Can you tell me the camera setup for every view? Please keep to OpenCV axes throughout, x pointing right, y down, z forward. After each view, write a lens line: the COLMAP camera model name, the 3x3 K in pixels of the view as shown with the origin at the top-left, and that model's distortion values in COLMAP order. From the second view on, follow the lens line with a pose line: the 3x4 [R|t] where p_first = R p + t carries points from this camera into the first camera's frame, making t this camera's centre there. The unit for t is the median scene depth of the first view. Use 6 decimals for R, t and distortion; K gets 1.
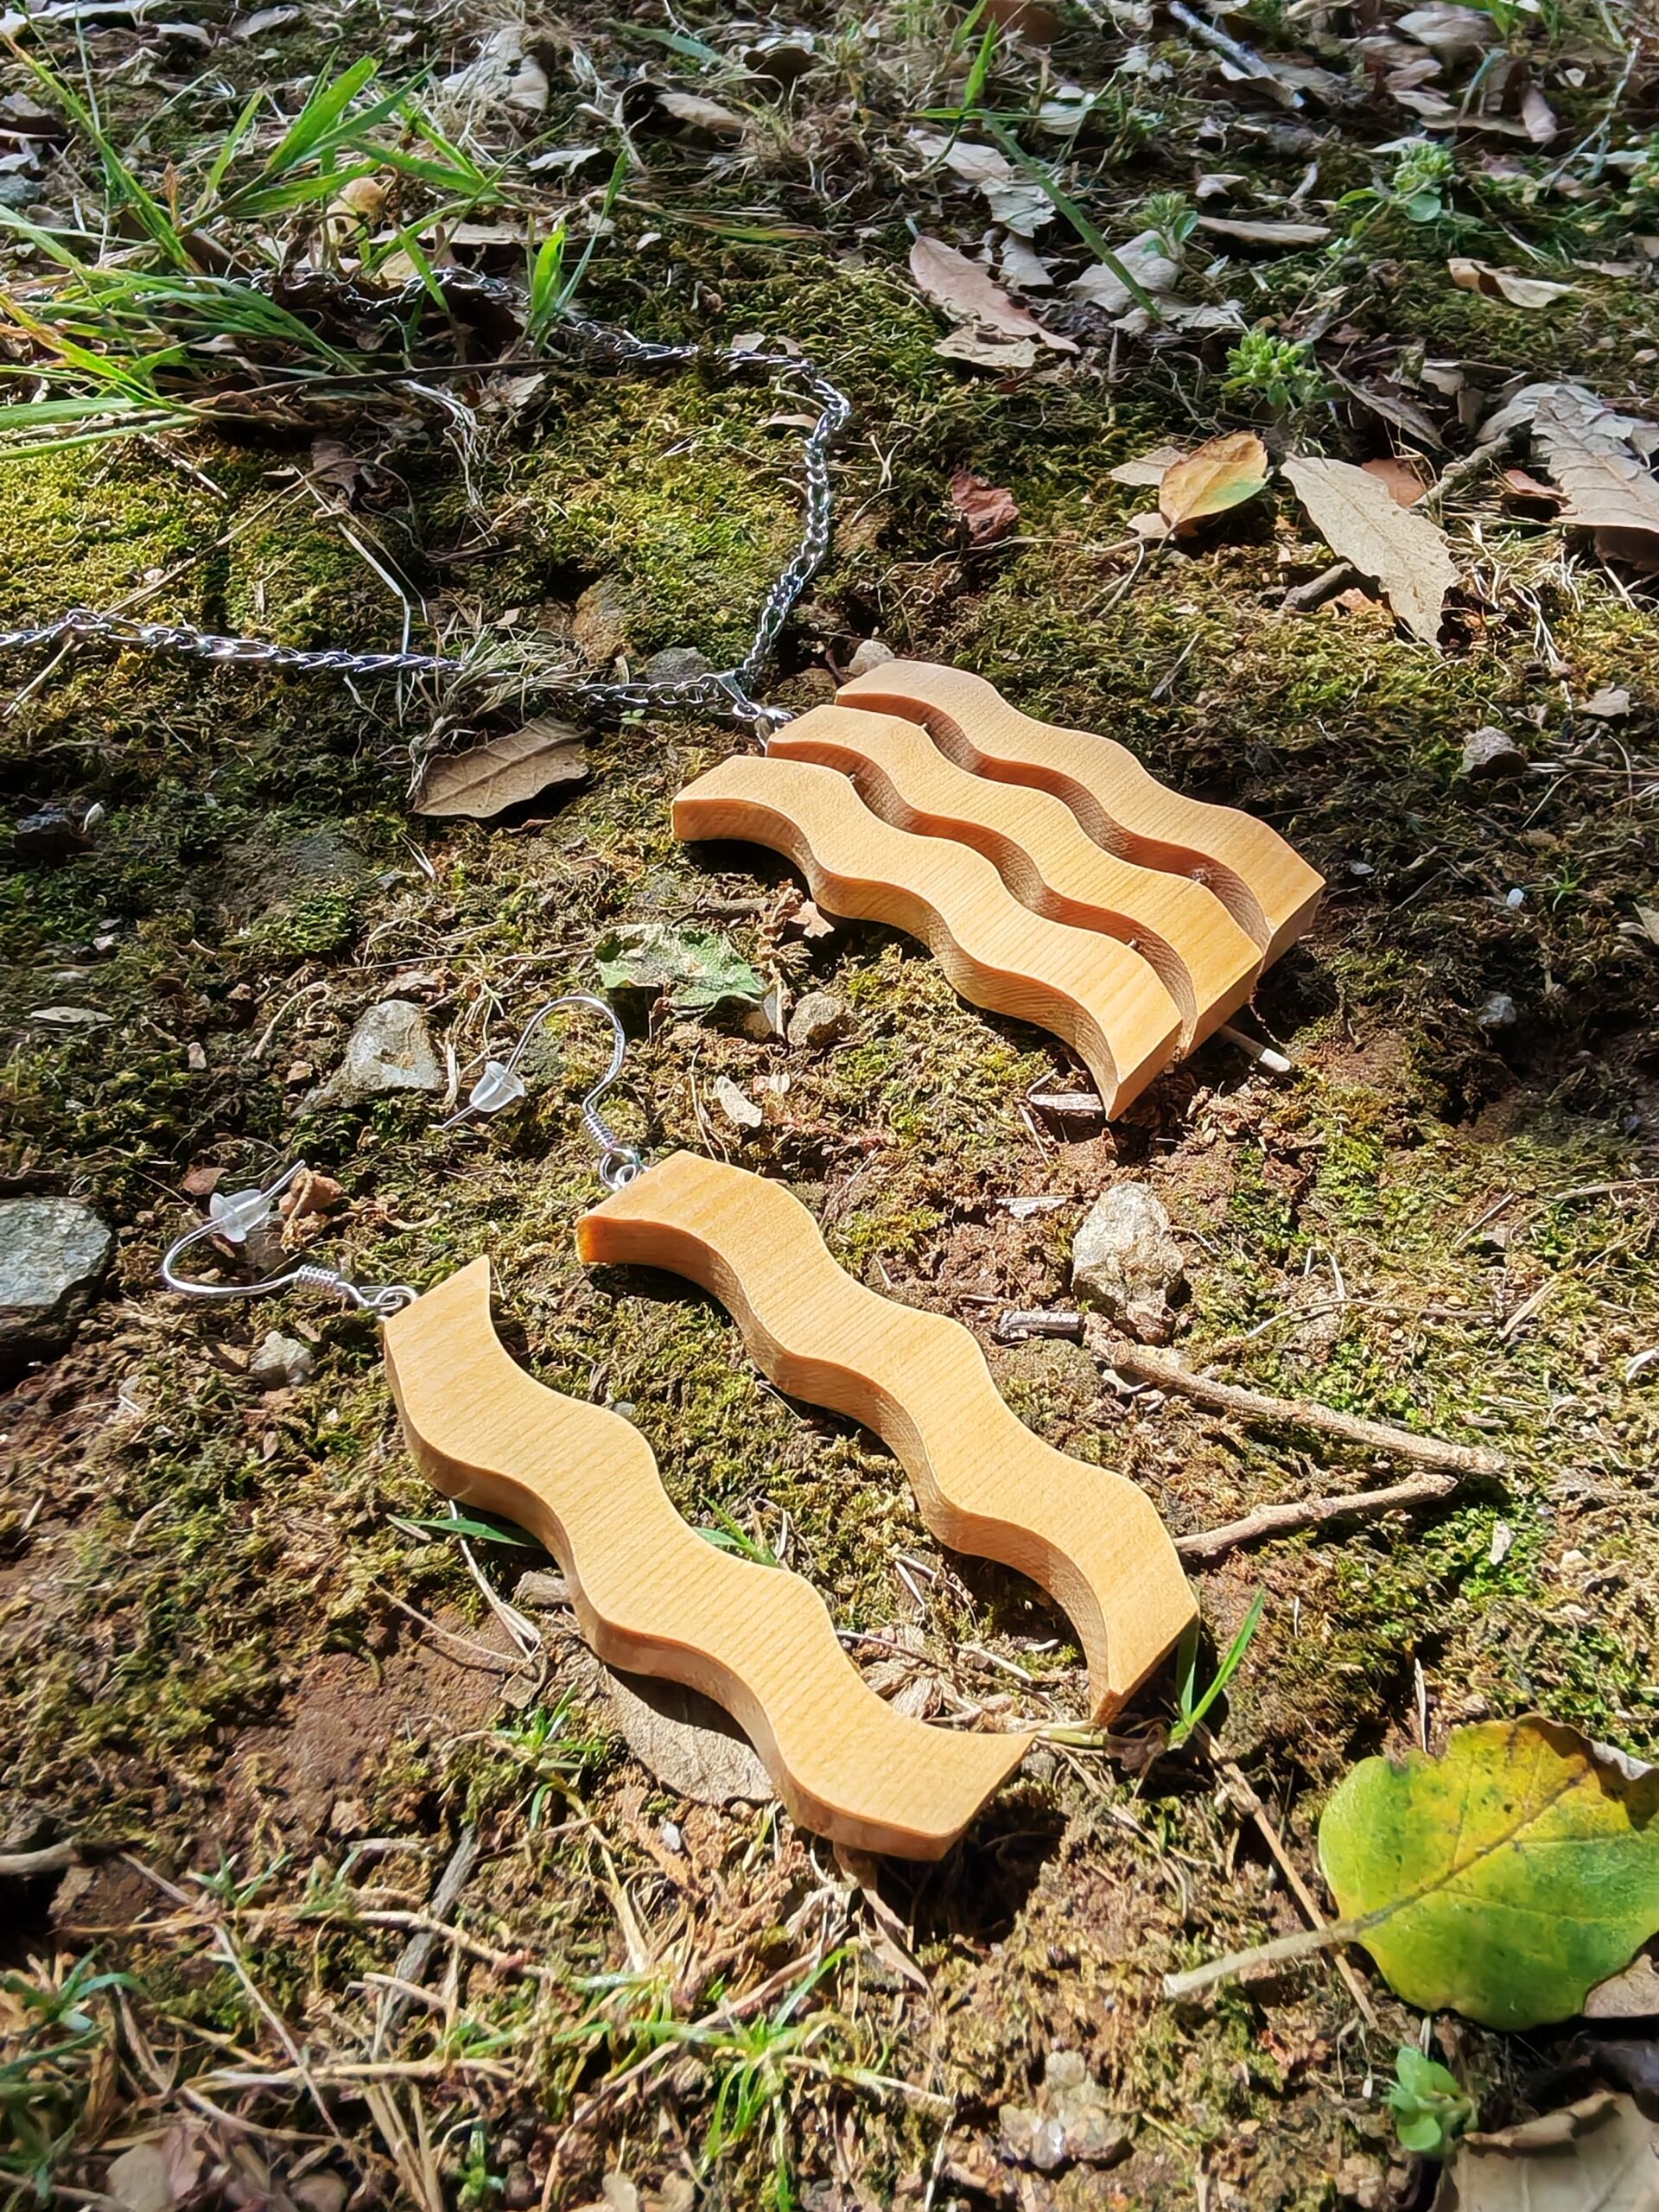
lens RADIAL K [[1720.5, 0, 812.2], [0, 1720.5, 1094.0], [0, 0, 1]] dist [-0.000217, -0.001777]
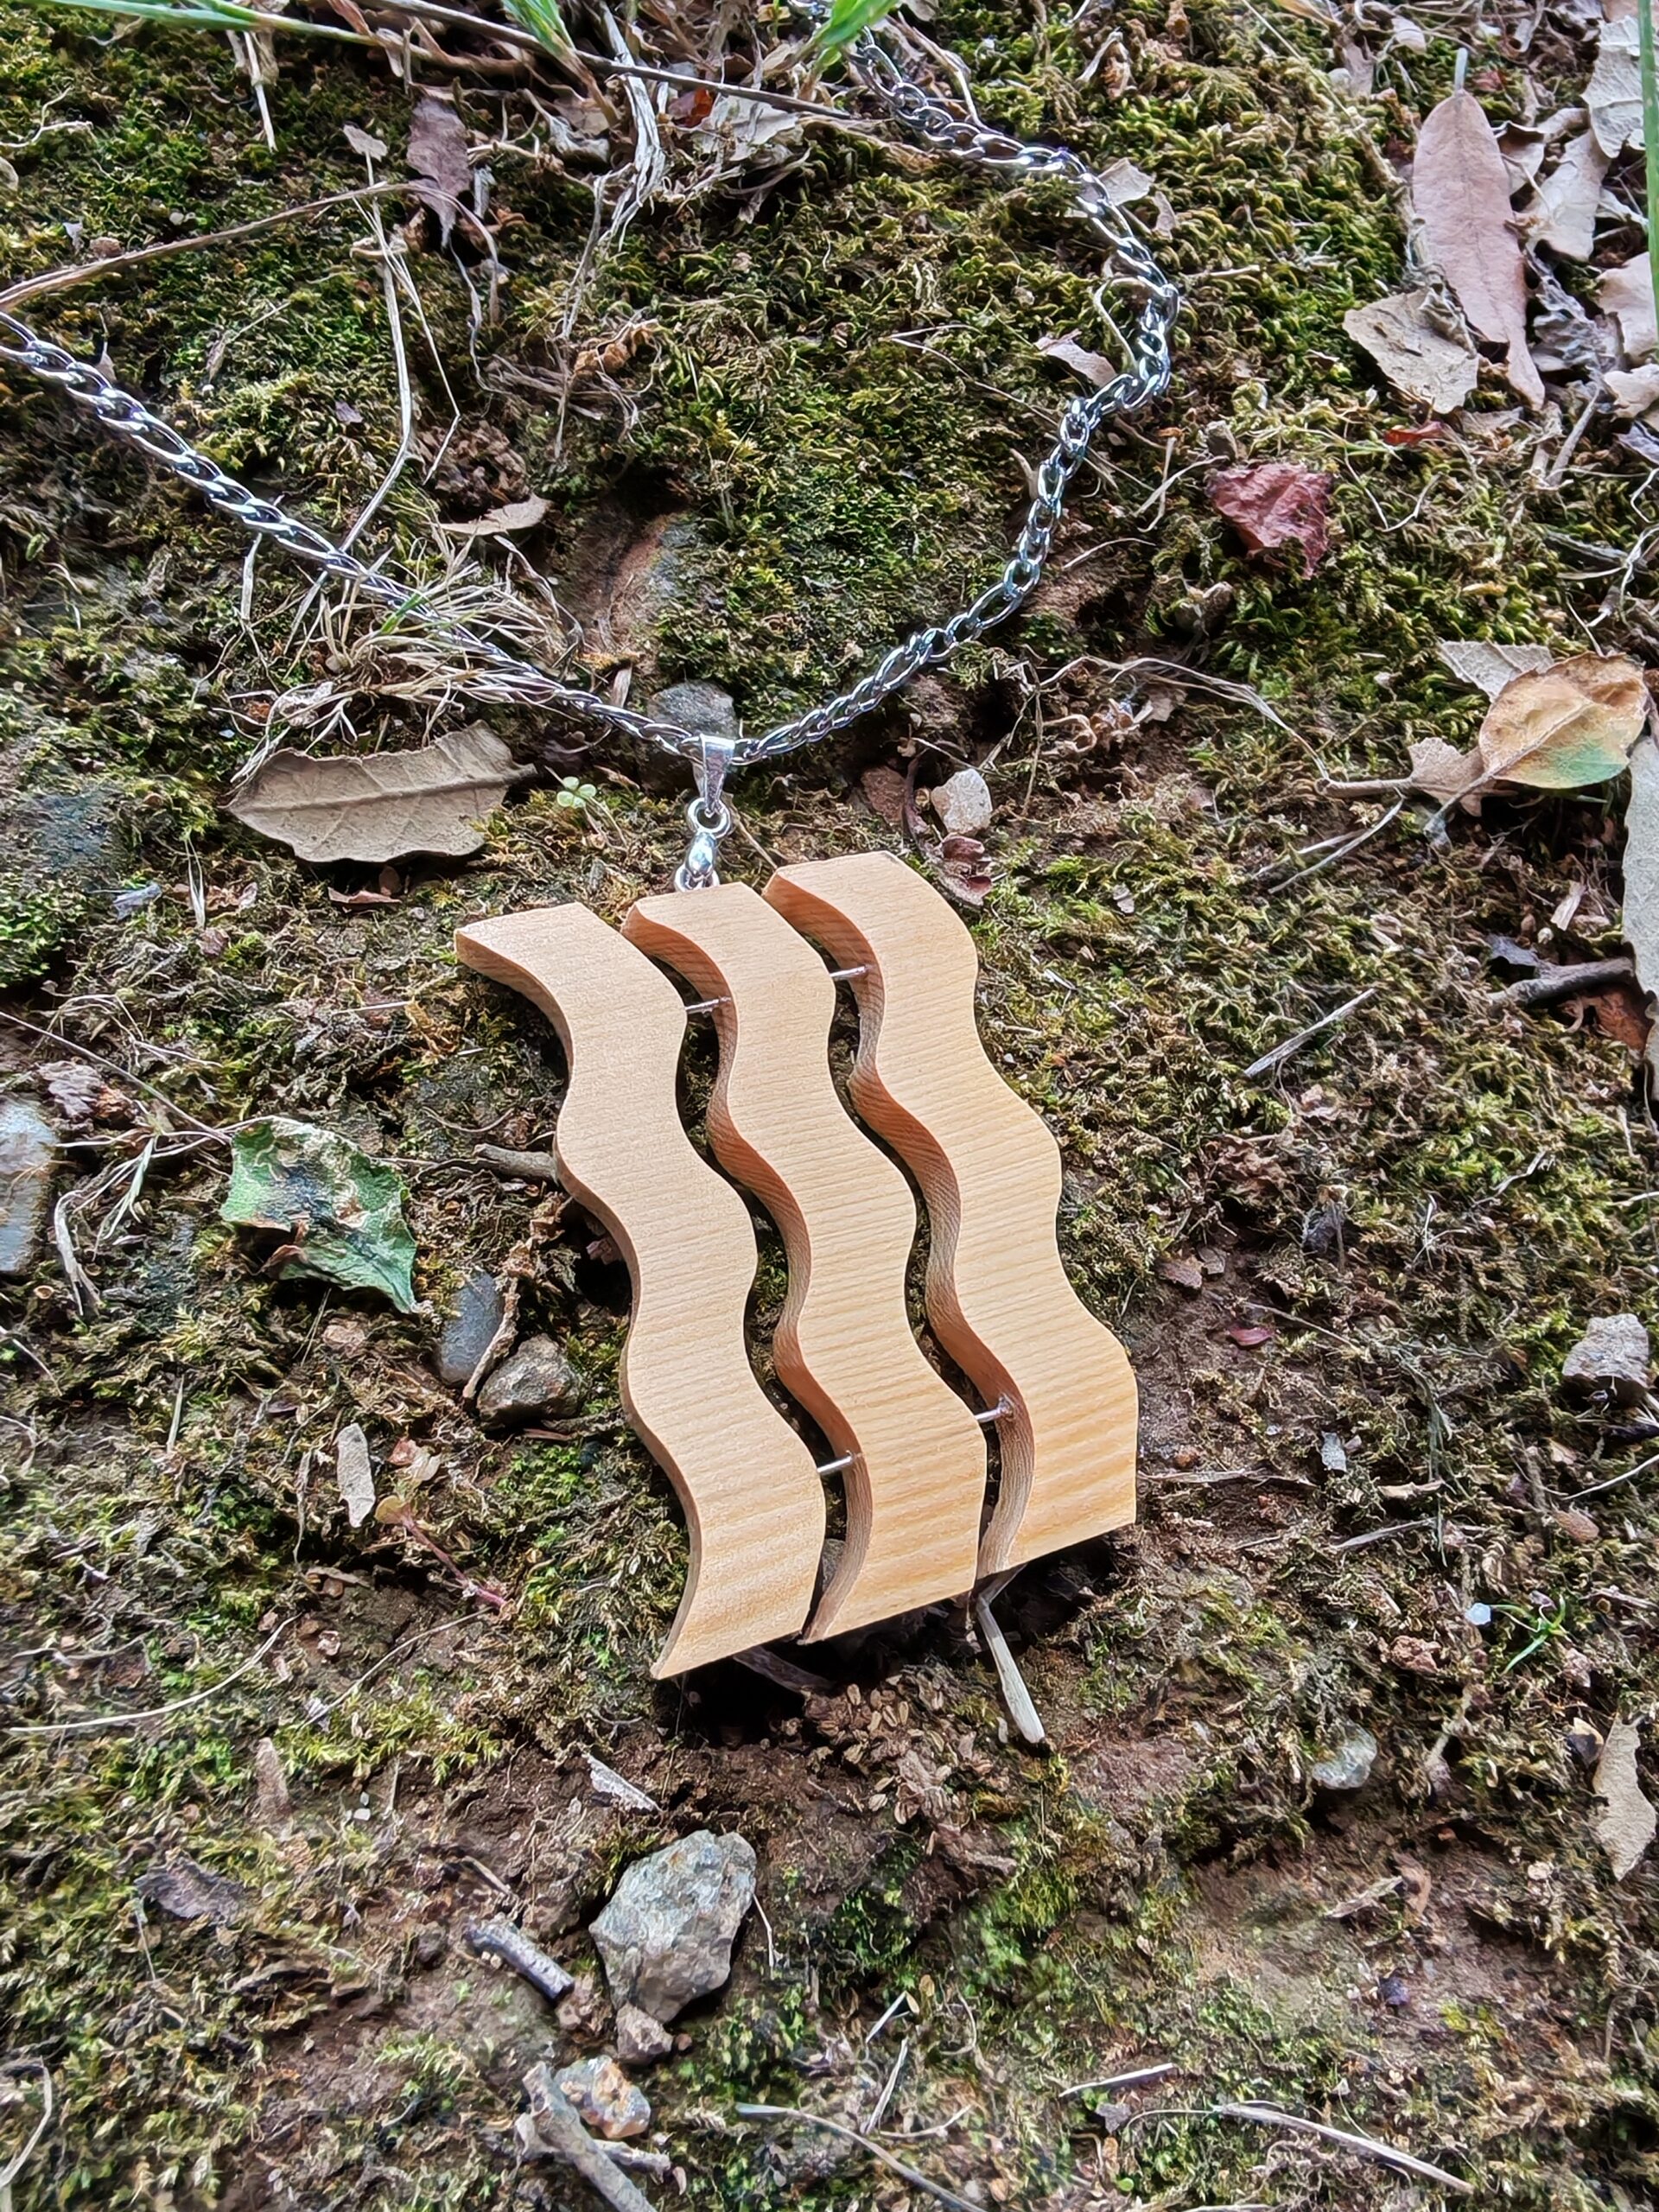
lens RADIAL K [[1716.9, 0, 806.9], [0, 1716.9, 1099.5], [0, 0, 1]] dist [0.002310, -0.006075]
pose [[0.876558, 0.481251, -0.006648, 0.052867], [-0.453629, 0.830705, 0.322721, -0.434239], [0.160832, -0.279868, 0.946471, 0.328440]]
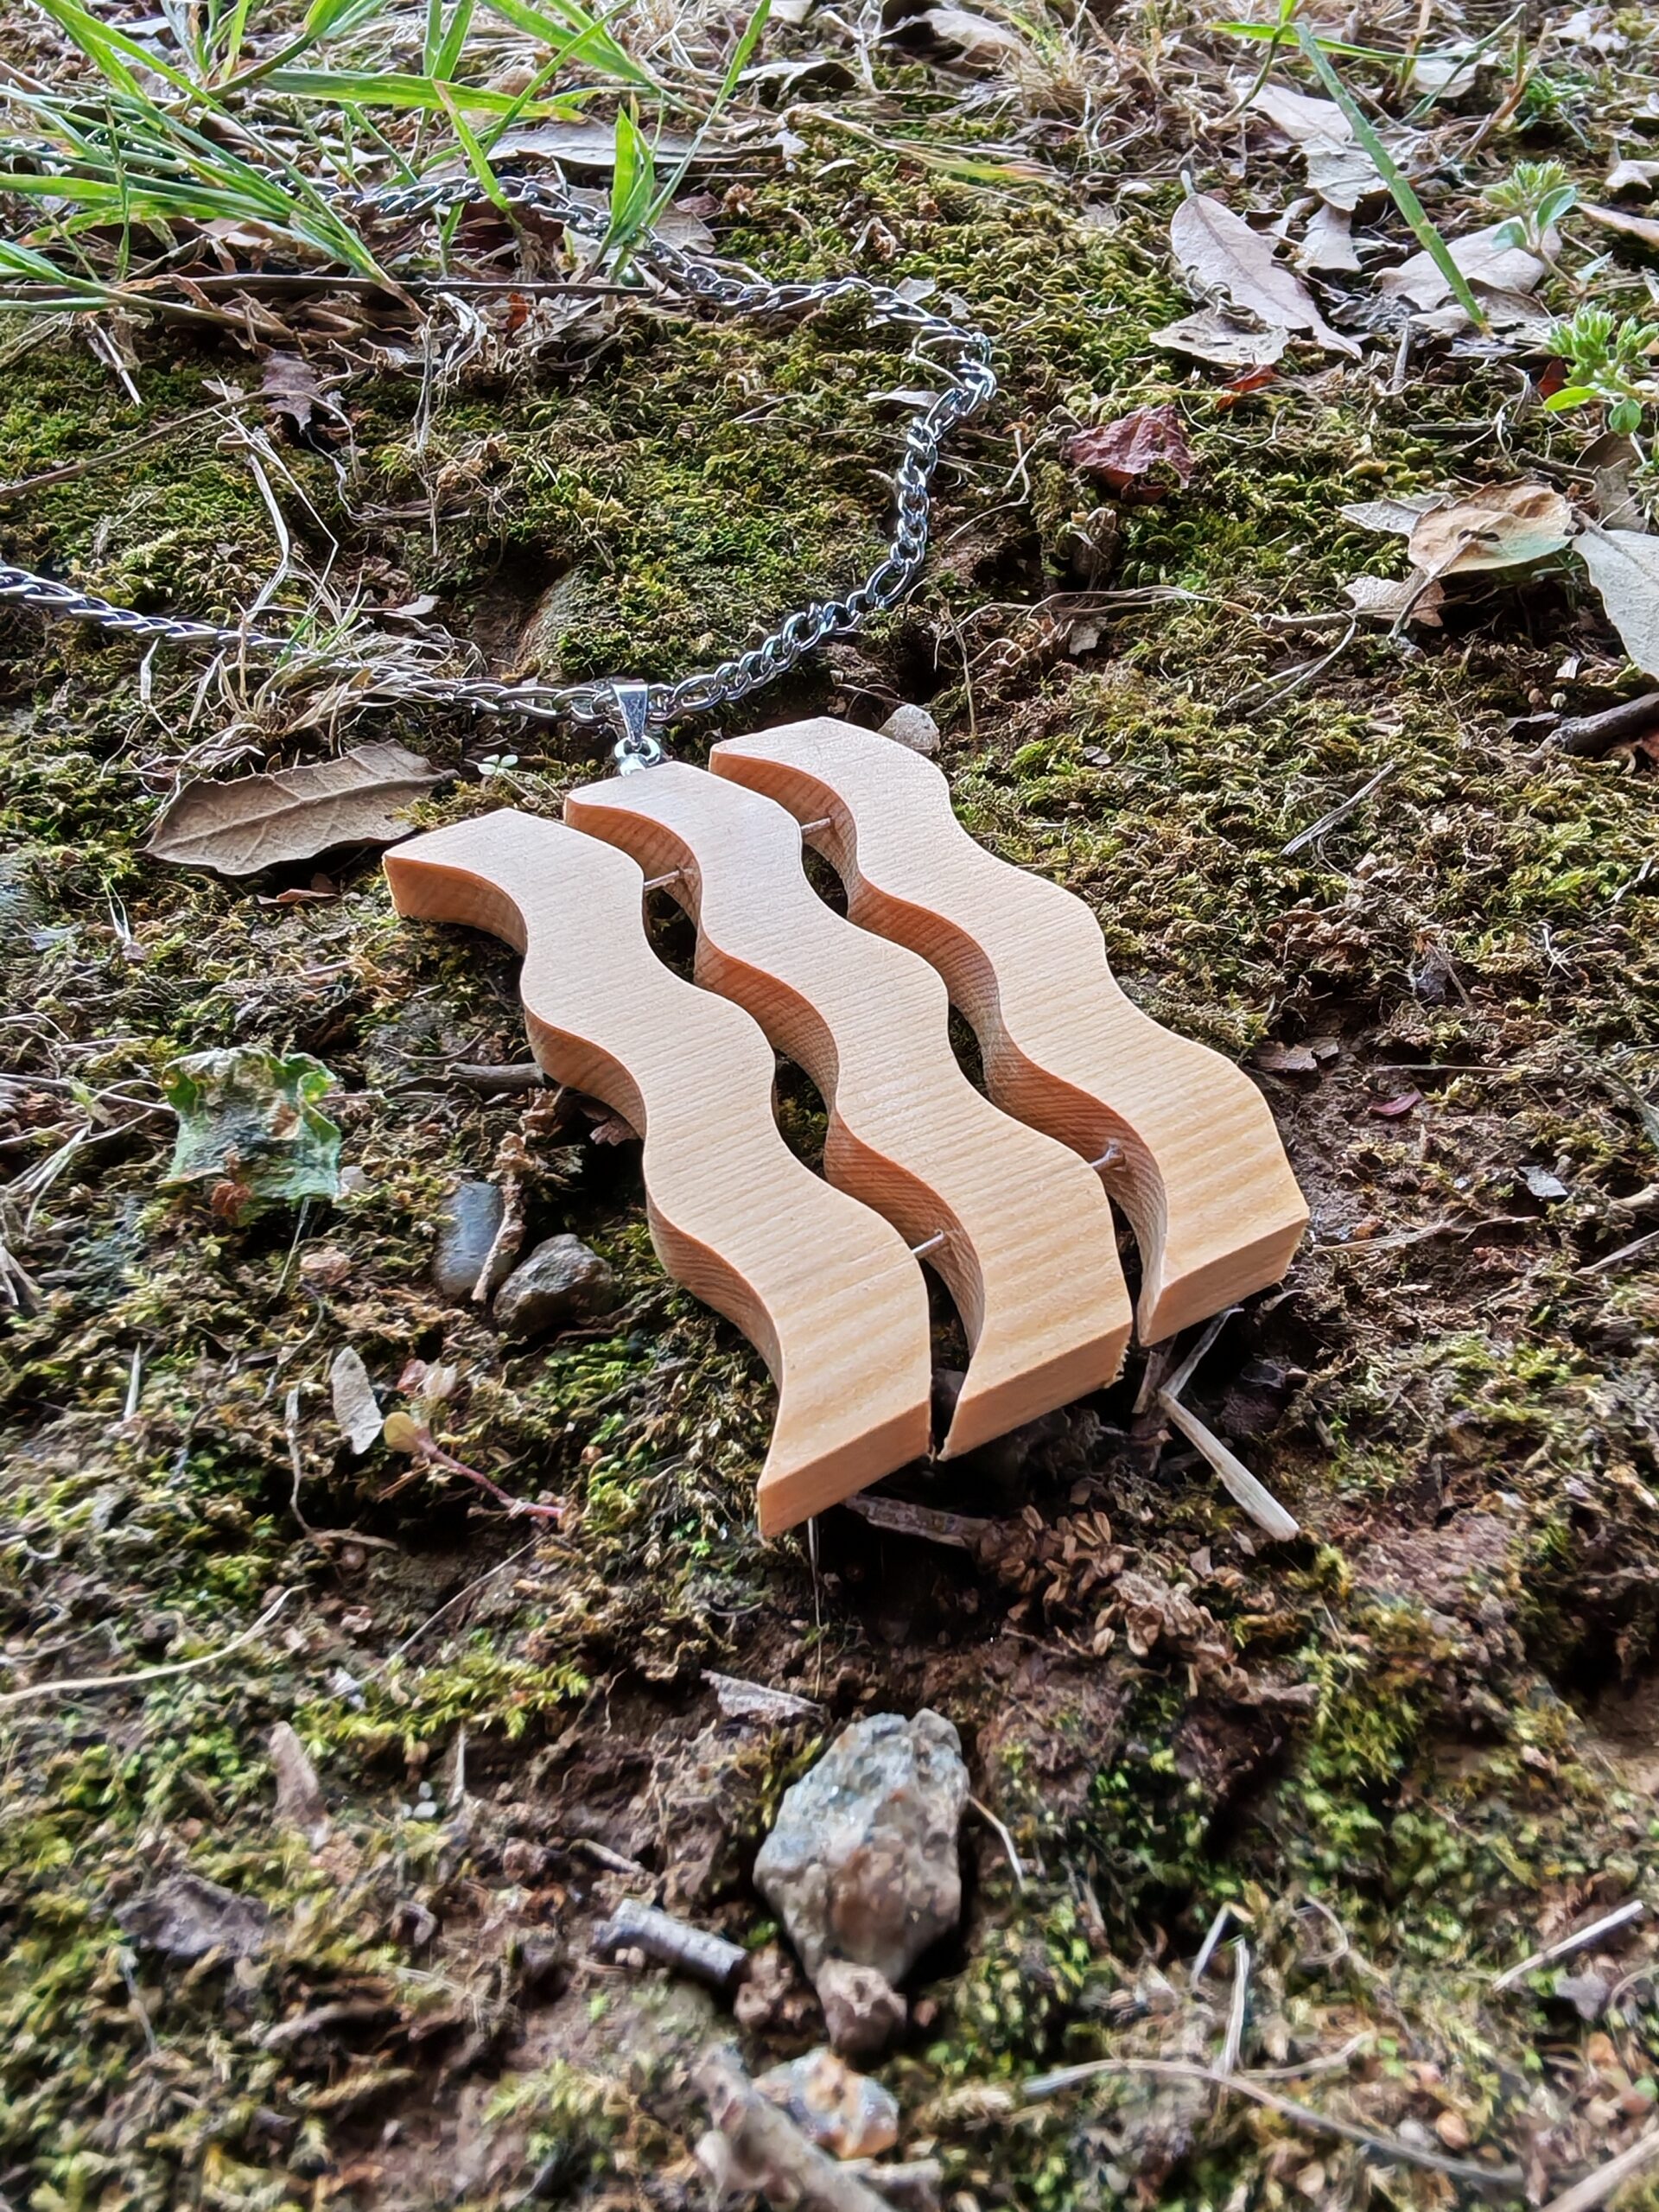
lens RADIAL K [[1709.4, 0, 812.2], [0, 1709.4, 1102.0], [0, 0, 1]] dist [0.002235, -0.004376]
pose [[0.962874, 0.185699, -0.195932, 0.199389], [-0.188364, 0.982086, 0.005108, -0.125214], [0.193370, 0.031988, 0.980604, 0.389738]]
